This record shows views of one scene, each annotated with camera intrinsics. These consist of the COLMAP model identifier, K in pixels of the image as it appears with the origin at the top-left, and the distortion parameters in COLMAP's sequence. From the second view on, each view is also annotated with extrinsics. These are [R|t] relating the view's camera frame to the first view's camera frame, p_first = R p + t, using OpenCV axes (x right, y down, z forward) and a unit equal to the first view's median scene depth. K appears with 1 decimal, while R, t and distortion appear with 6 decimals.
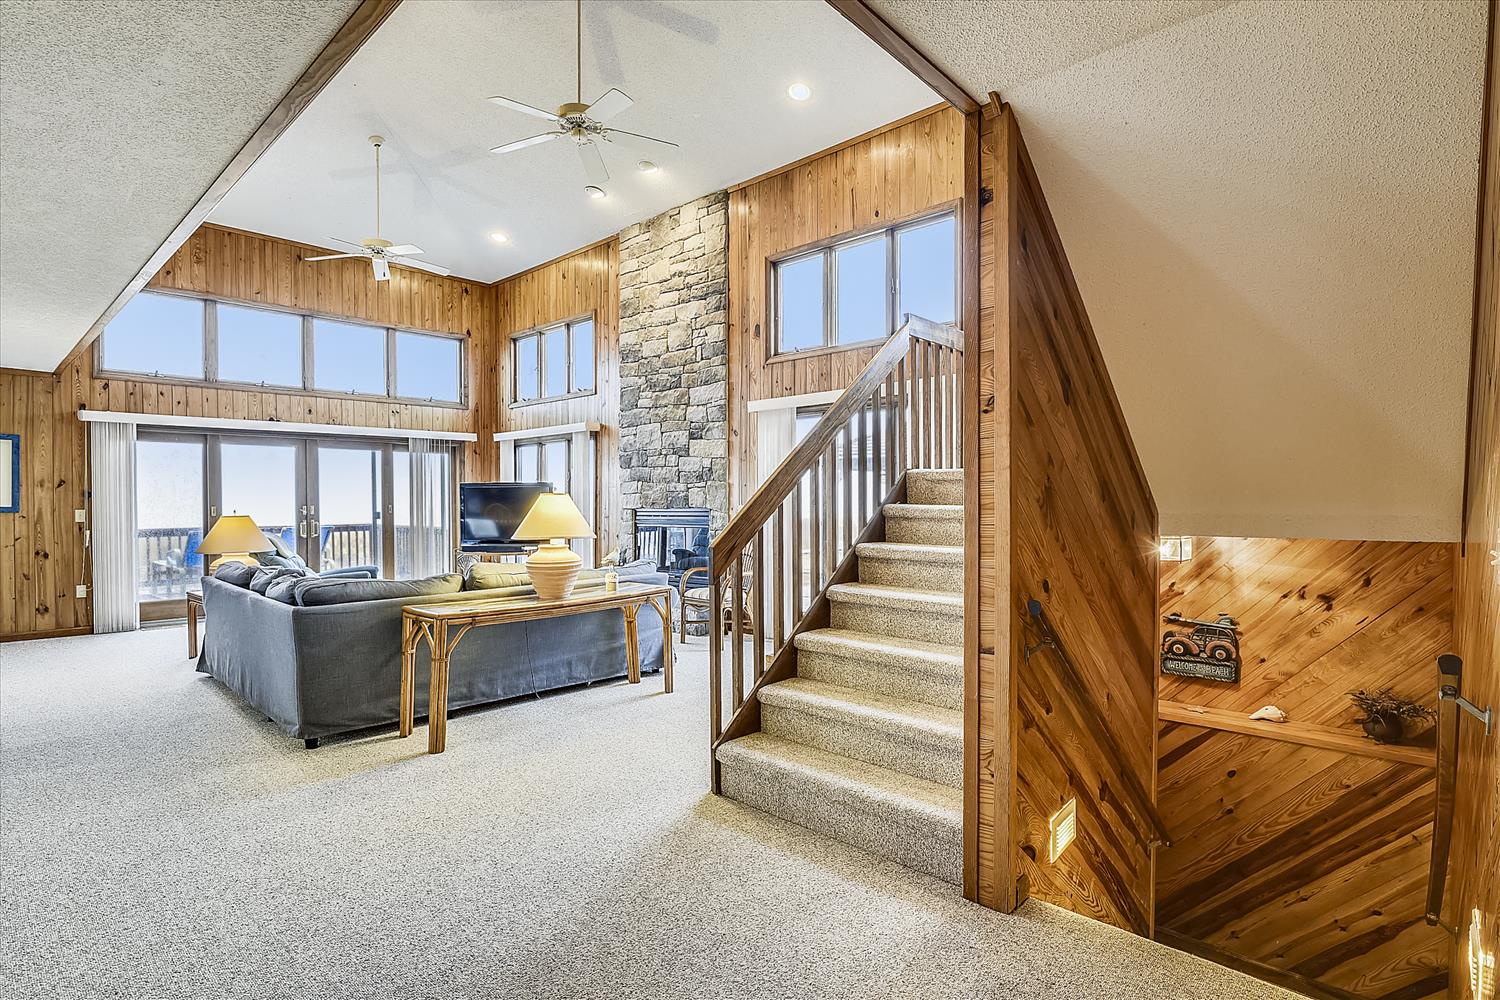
lens RADIAL K [[748.0, 0, 754.7], [0, 748.0, 501.3], [0, 0, 1]] dist [0.000257, -0.009773]
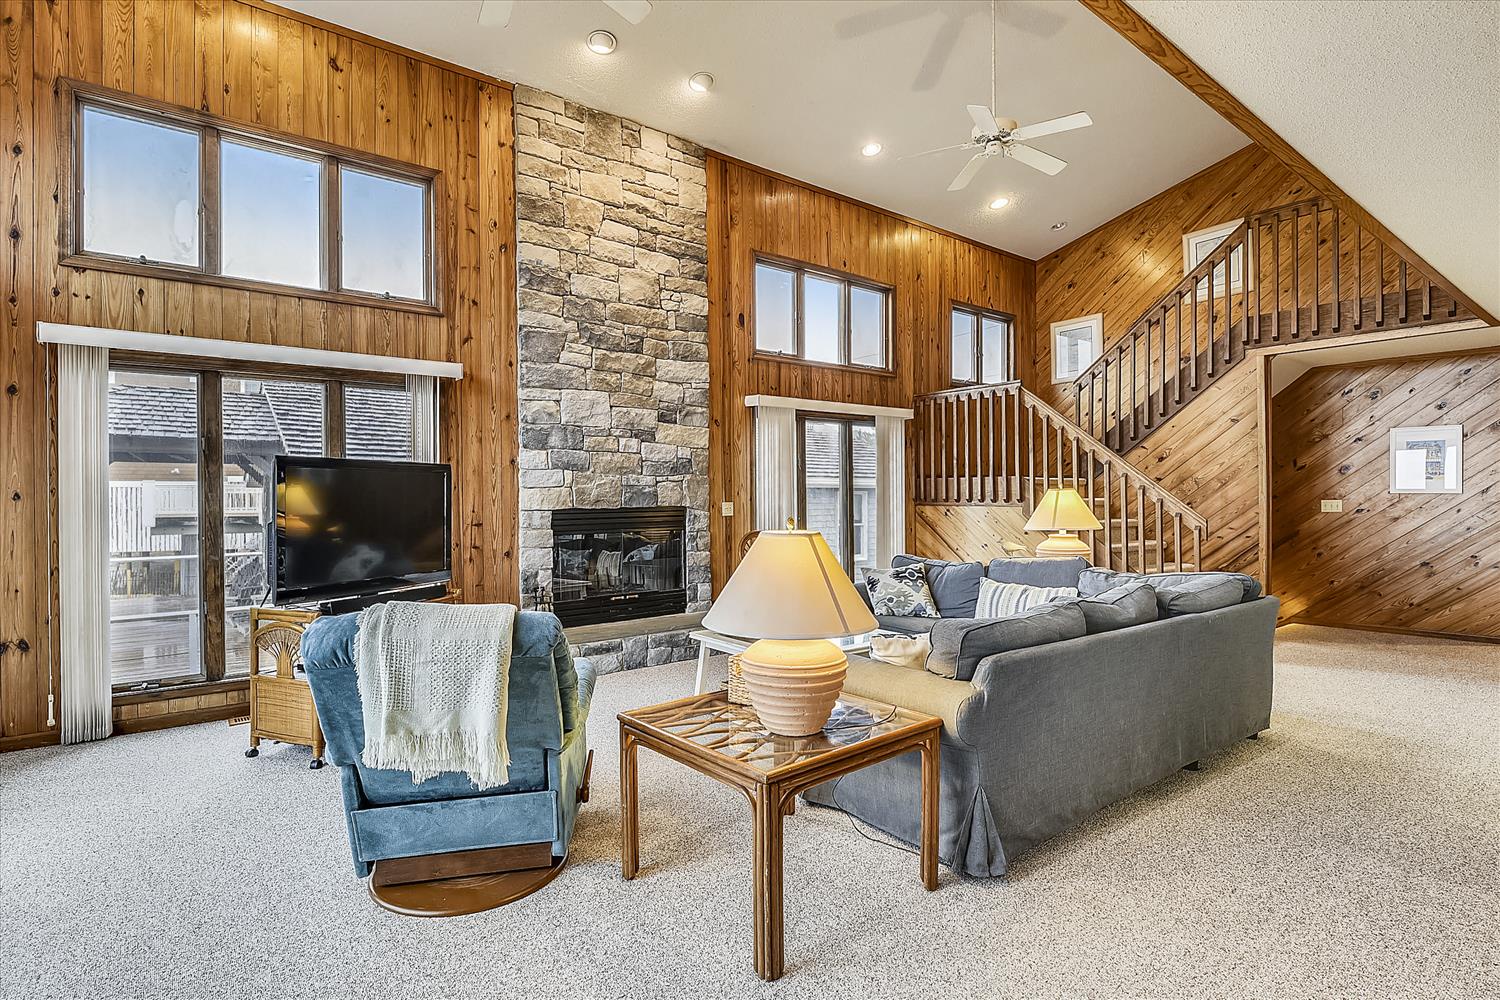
lens RADIAL K [[748.0, 0, 754.7], [0, 748.0, 501.3], [0, 0, 1]] dist [0.000257, -0.009773]
pose [[0.162635, 0.001888, 0.986684, -0.866746], [0.010222, 0.999941, -0.003598, 0.007372], [-0.986633, 0.010671, 0.162606, 0.765148]]
